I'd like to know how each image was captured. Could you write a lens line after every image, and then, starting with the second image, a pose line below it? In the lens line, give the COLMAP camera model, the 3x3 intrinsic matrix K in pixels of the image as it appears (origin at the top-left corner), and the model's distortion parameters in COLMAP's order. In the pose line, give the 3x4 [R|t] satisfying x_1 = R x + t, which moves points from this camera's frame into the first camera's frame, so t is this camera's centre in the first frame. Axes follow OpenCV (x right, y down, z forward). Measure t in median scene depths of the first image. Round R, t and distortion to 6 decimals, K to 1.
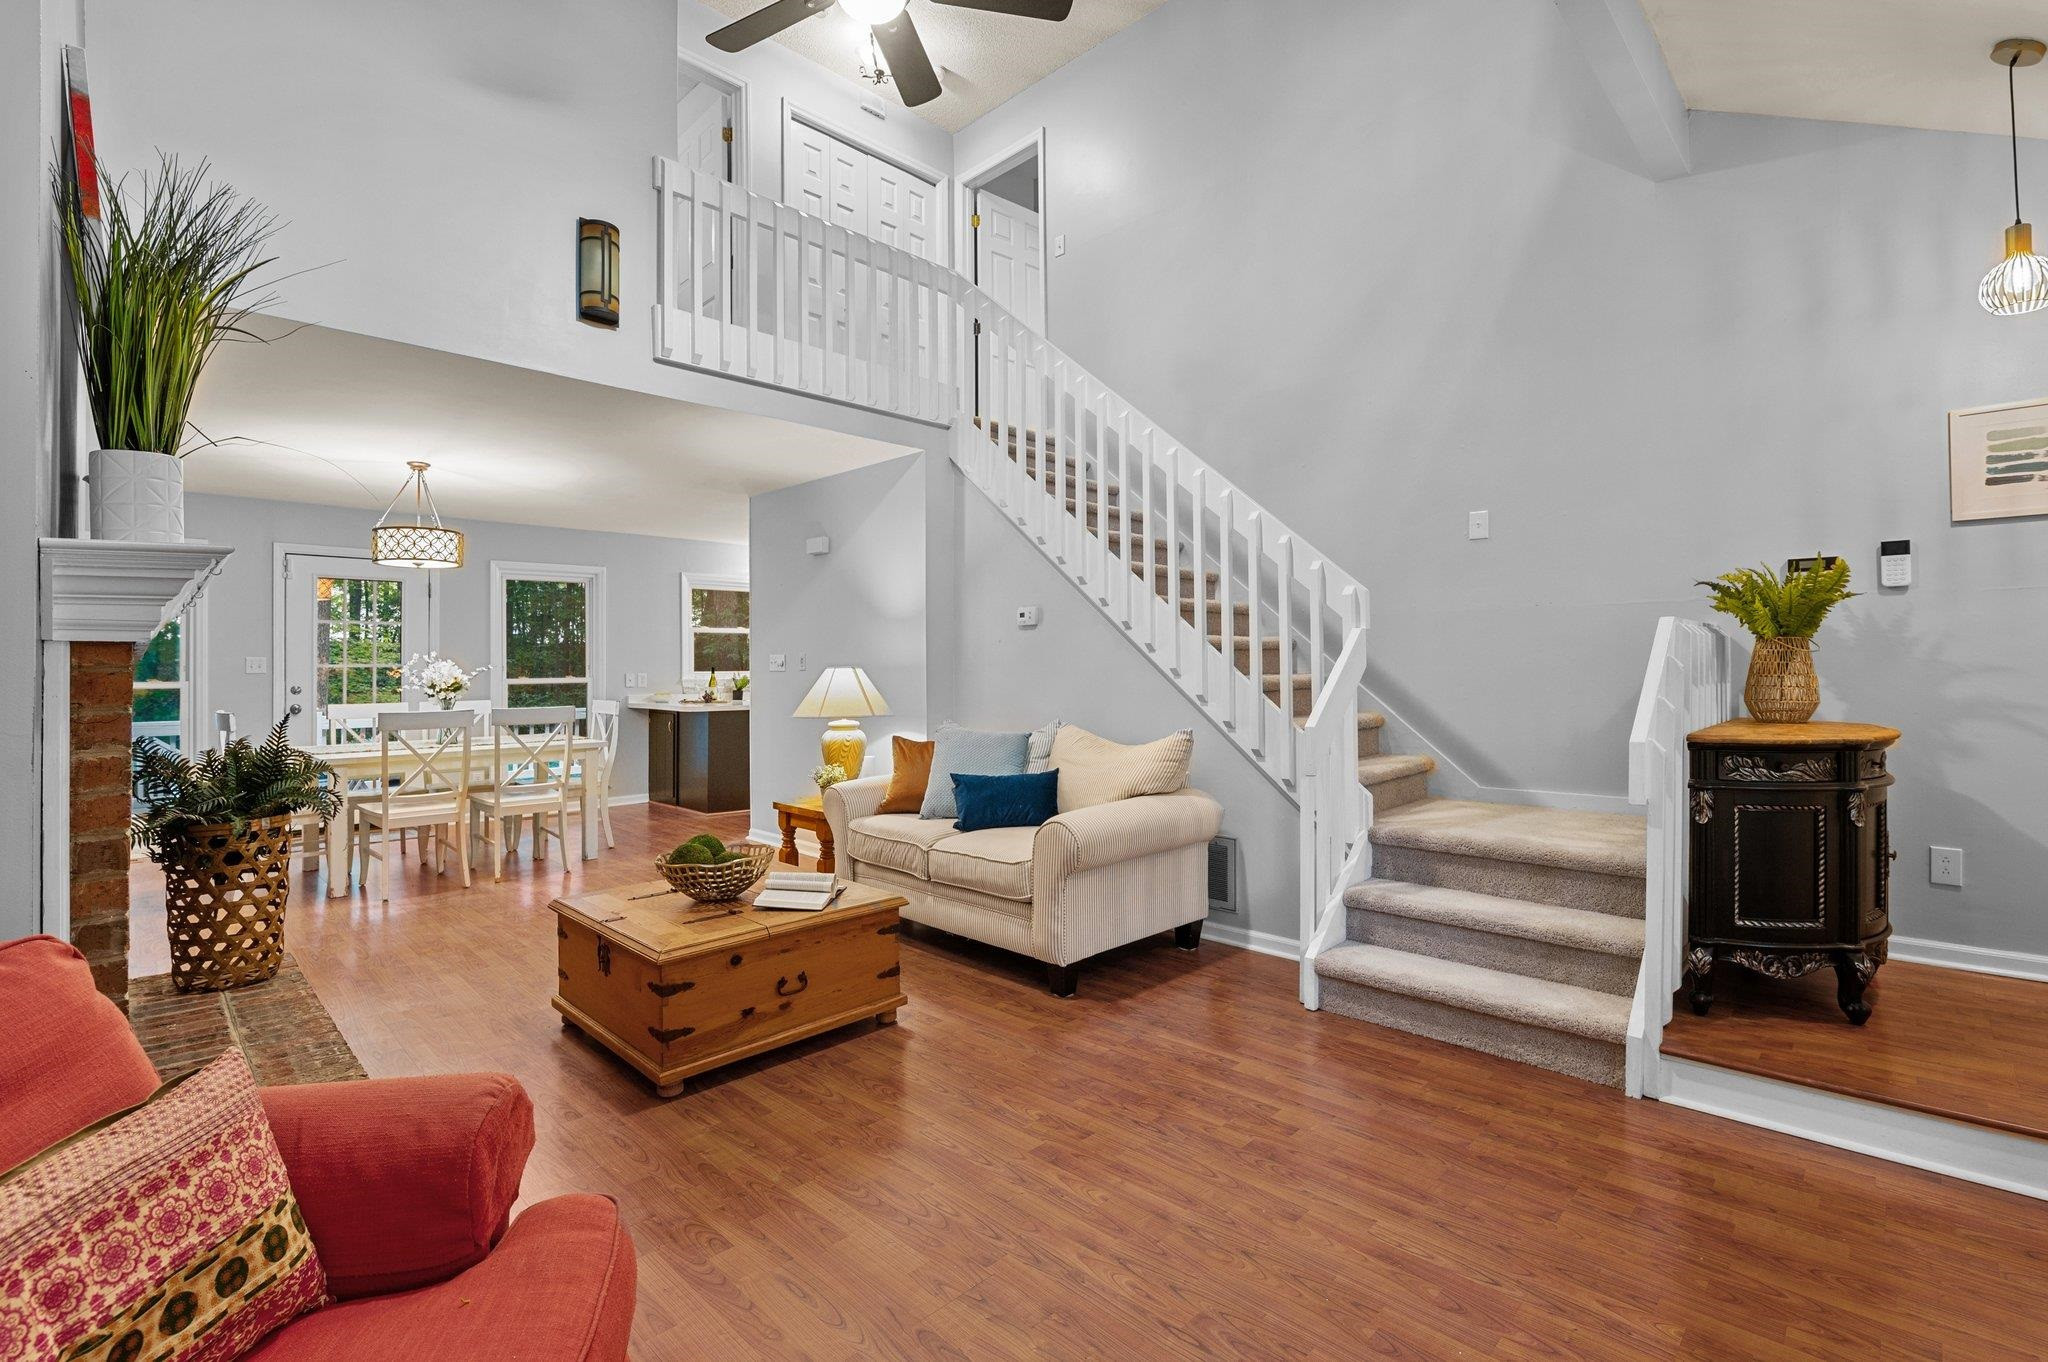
lens RADIAL K [[917.6, 0, 1030.2], [0, 917.6, 674.7], [0, 0, 1]] dist [-0.025870, 0.001302]
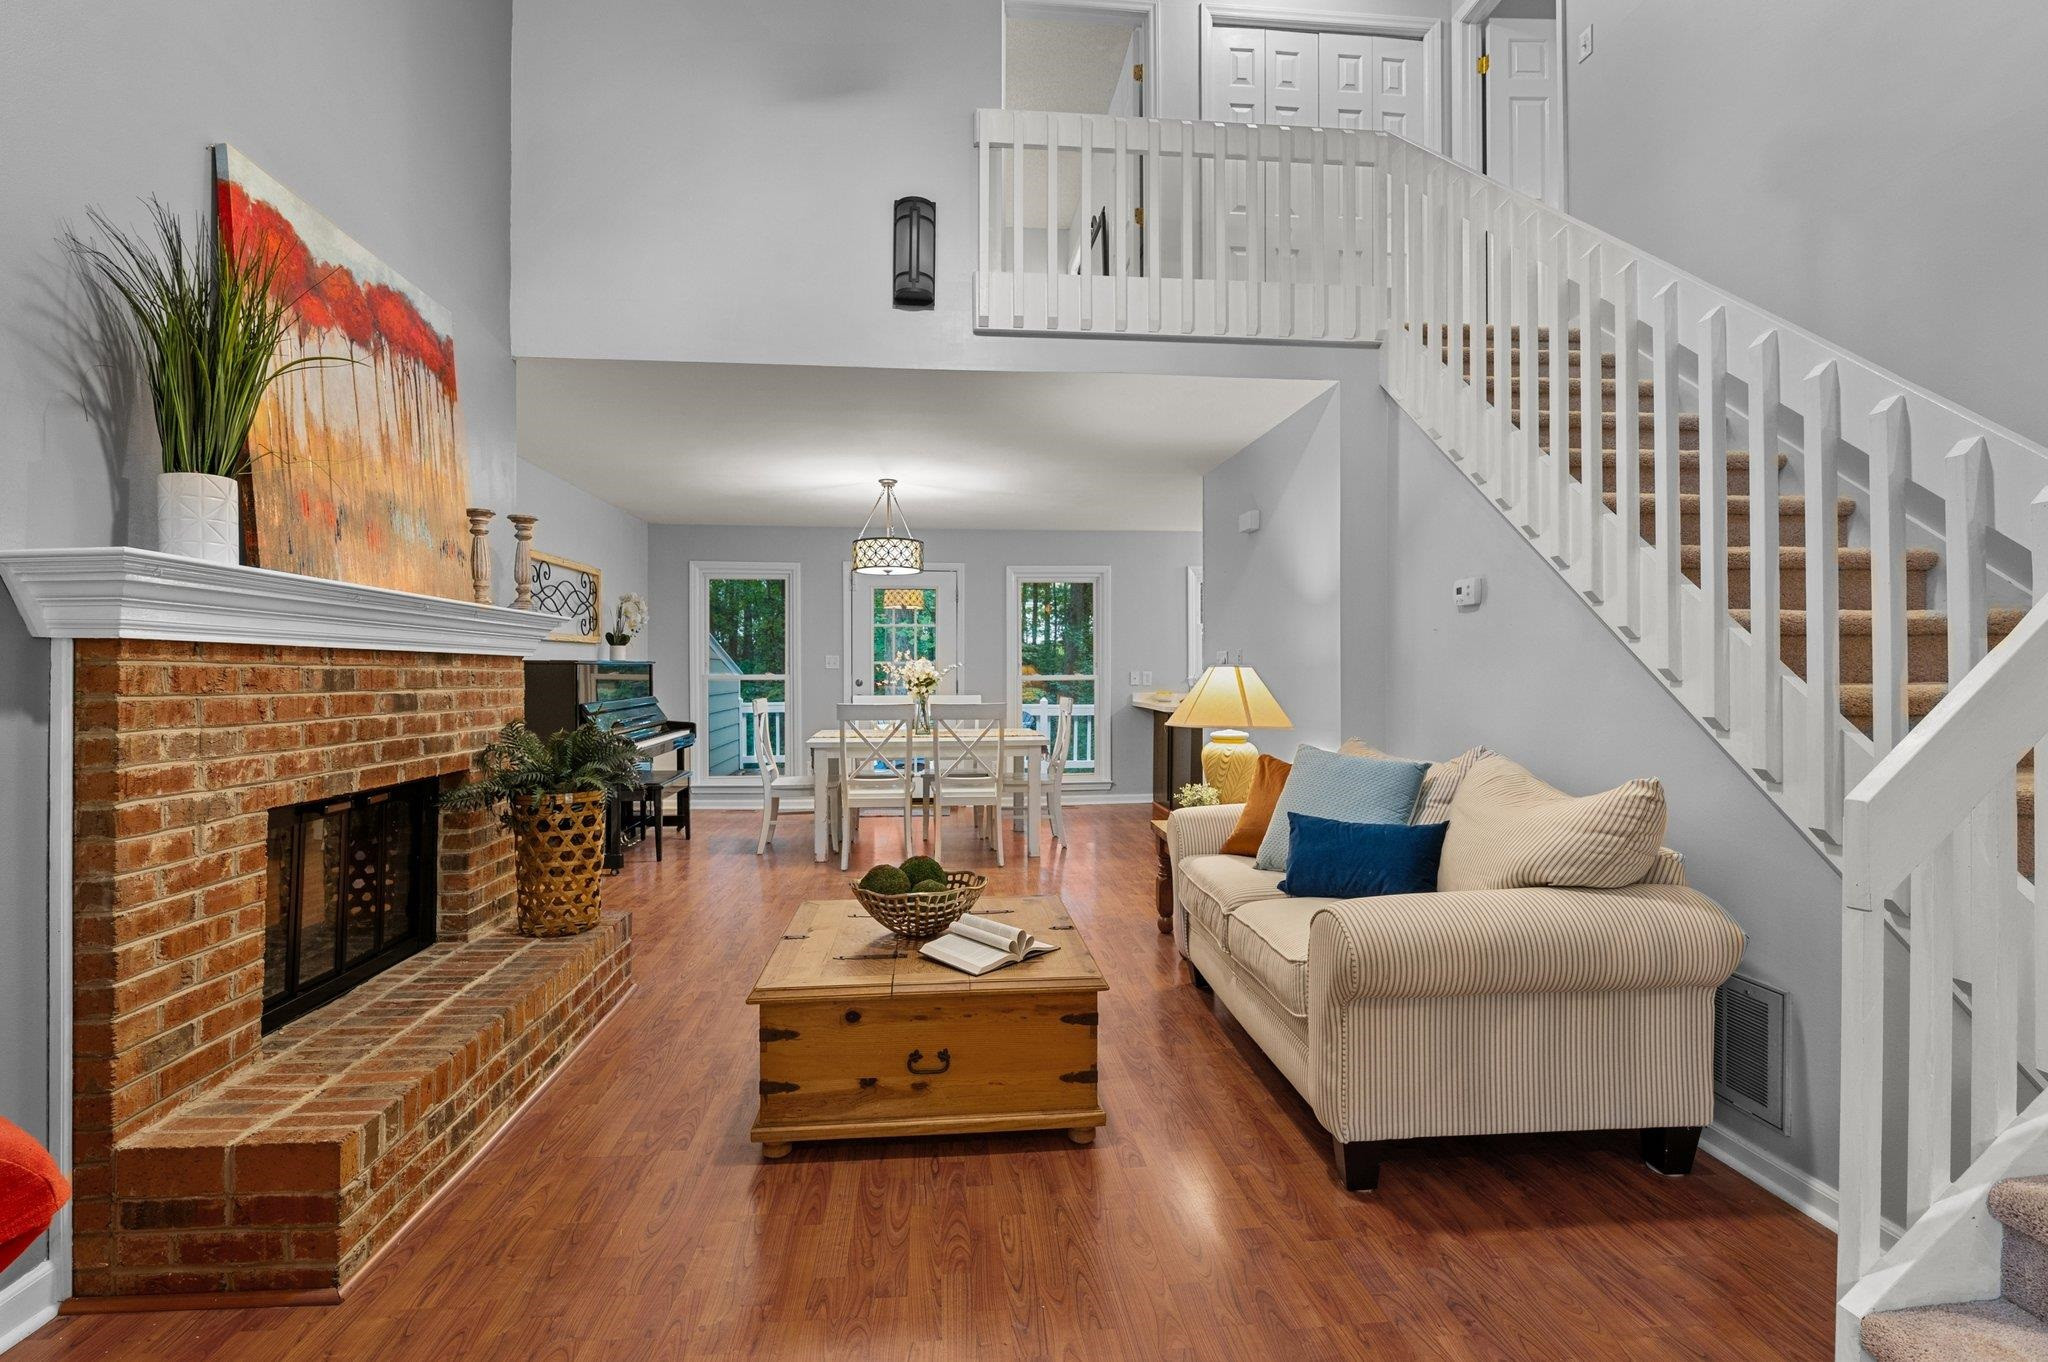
lens RADIAL K [[921.1, 0, 1023.4], [0, 921.1, 670.3], [0, 0, 1]] dist [-0.010682, 0.000625]
pose [[0.761787, 0.007198, -0.647788, 0.233872], [-0.009209, 0.999958, 0.000282, -0.002693], [0.647762, 0.005750, 0.761821, 0.321316]]
